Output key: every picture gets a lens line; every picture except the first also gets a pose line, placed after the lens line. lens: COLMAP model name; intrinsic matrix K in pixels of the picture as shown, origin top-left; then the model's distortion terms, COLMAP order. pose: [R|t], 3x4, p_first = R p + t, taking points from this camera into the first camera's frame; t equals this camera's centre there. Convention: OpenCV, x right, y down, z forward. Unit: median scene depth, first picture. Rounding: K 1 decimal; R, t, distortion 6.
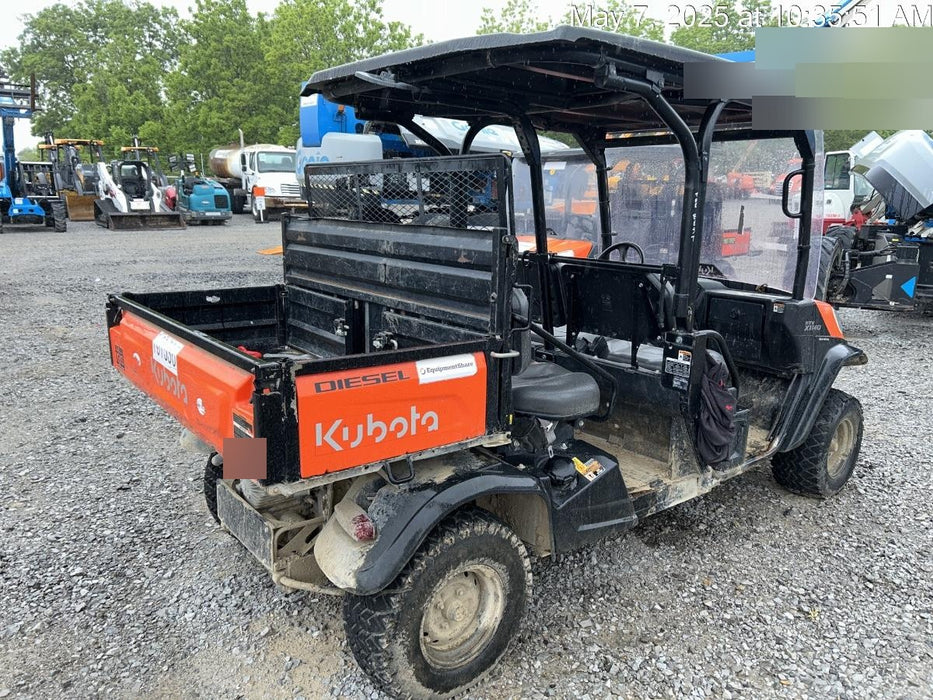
lens RADIAL K [[704.5, 0, 493.8], [0, 704.5, 358.8], [0, 0, 1]] dist [-0.011015, -0.003985]
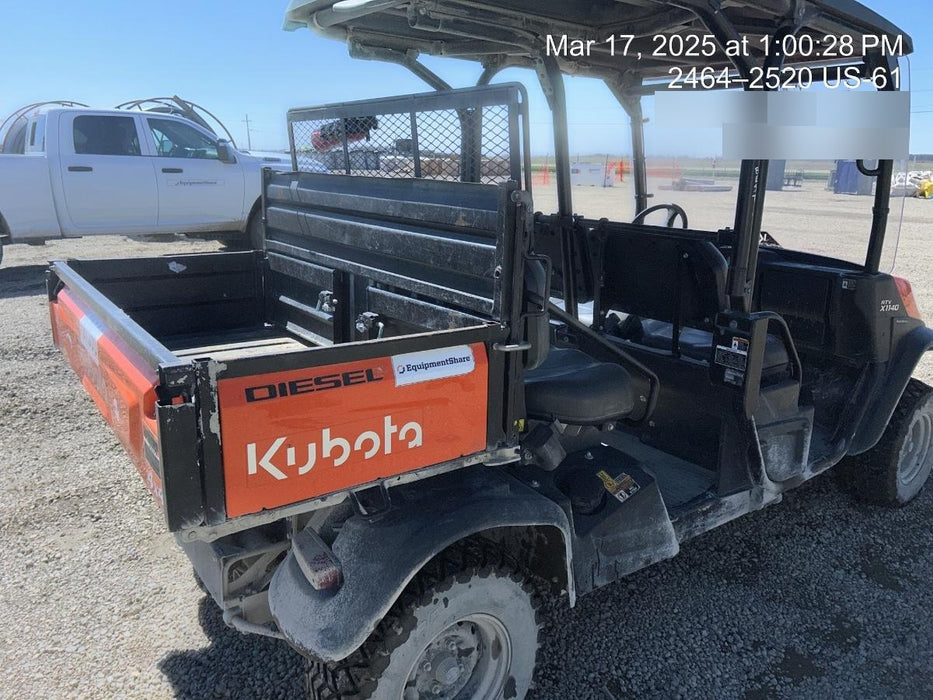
lens RADIAL K [[704.5, 0, 493.3], [0, 704.5, 342.7], [0, 0, 1]] dist [-0.011015, -0.003985]
pose [[0.999274, 0.013141, -0.035757, 0.020894], [-0.012288, 0.999637, 0.023965, -0.026606], [0.036059, -0.023509, 0.999073, 0.228037]]
